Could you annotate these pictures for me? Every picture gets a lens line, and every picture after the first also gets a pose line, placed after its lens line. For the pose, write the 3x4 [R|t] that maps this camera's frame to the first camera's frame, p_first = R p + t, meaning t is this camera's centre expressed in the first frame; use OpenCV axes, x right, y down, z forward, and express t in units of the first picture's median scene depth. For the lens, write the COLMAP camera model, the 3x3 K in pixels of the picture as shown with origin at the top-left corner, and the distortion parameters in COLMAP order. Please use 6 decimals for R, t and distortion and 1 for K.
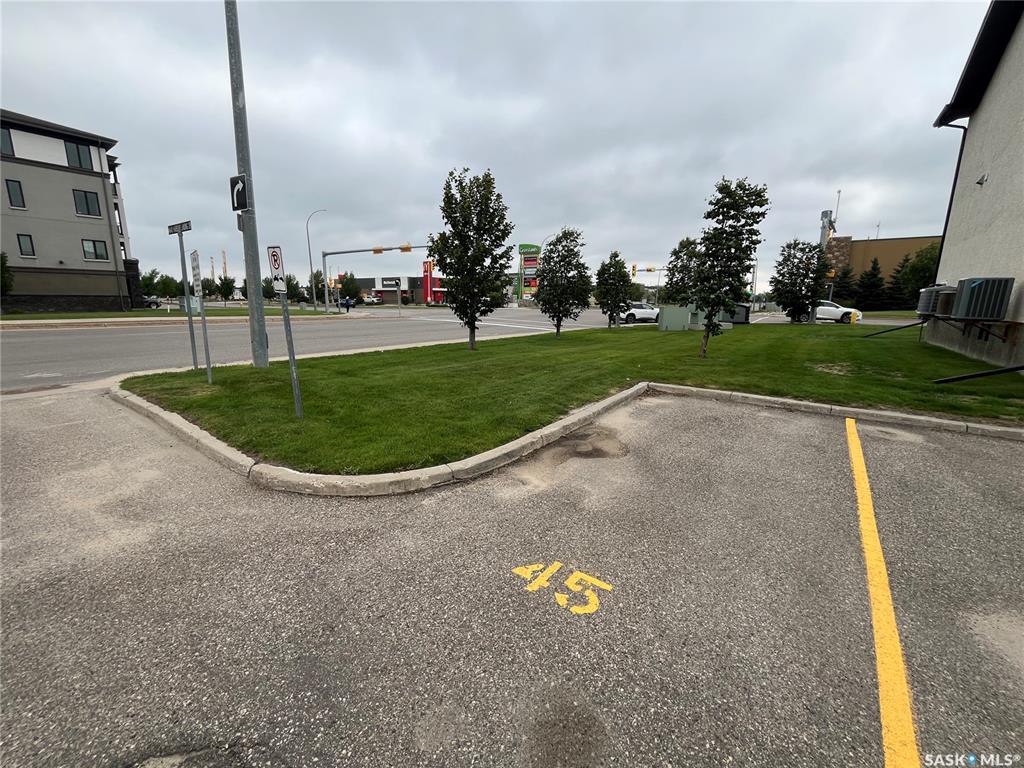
lens RADIAL K [[417.2, 0, 511.3], [0, 417.2, 384.4], [0, 0, 1]] dist [-0.001723, -0.000163]
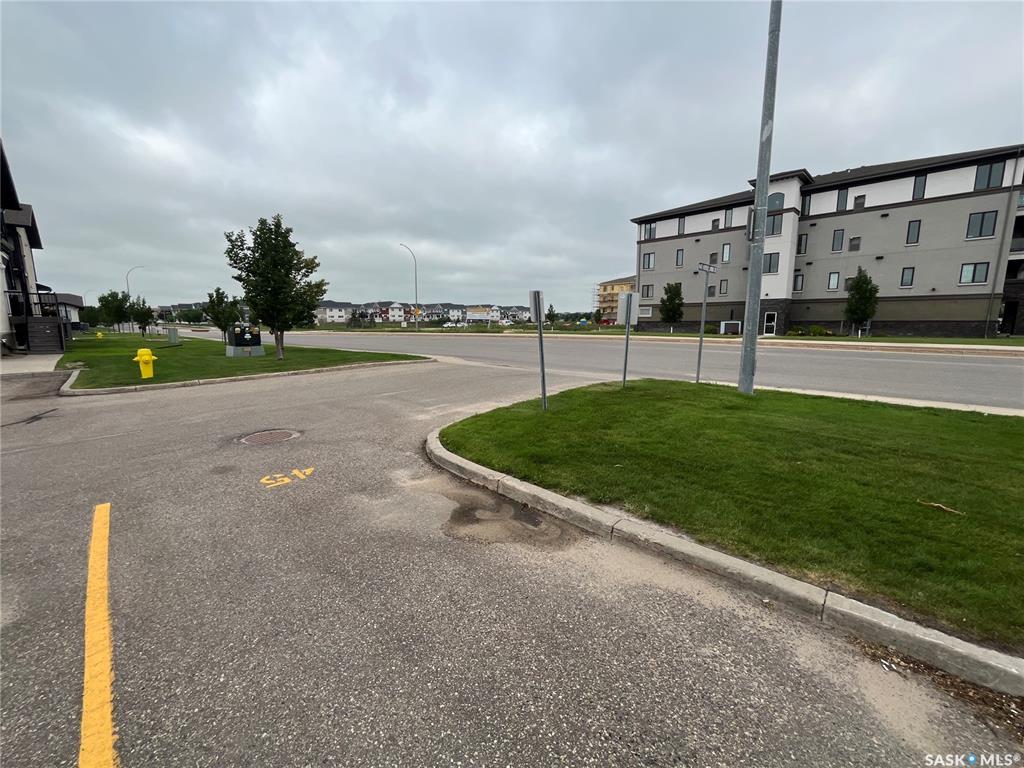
lens RADIAL K [[417.2, 0, 511.3], [0, 417.2, 384.4], [0, 0, 1]] dist [-0.001723, -0.000163]
pose [[-0.151776, 0.138847, -0.978614, 0.958121], [-0.196044, 0.966186, 0.167488, -0.239056], [0.968778, 0.217272, -0.119424, 1.155781]]
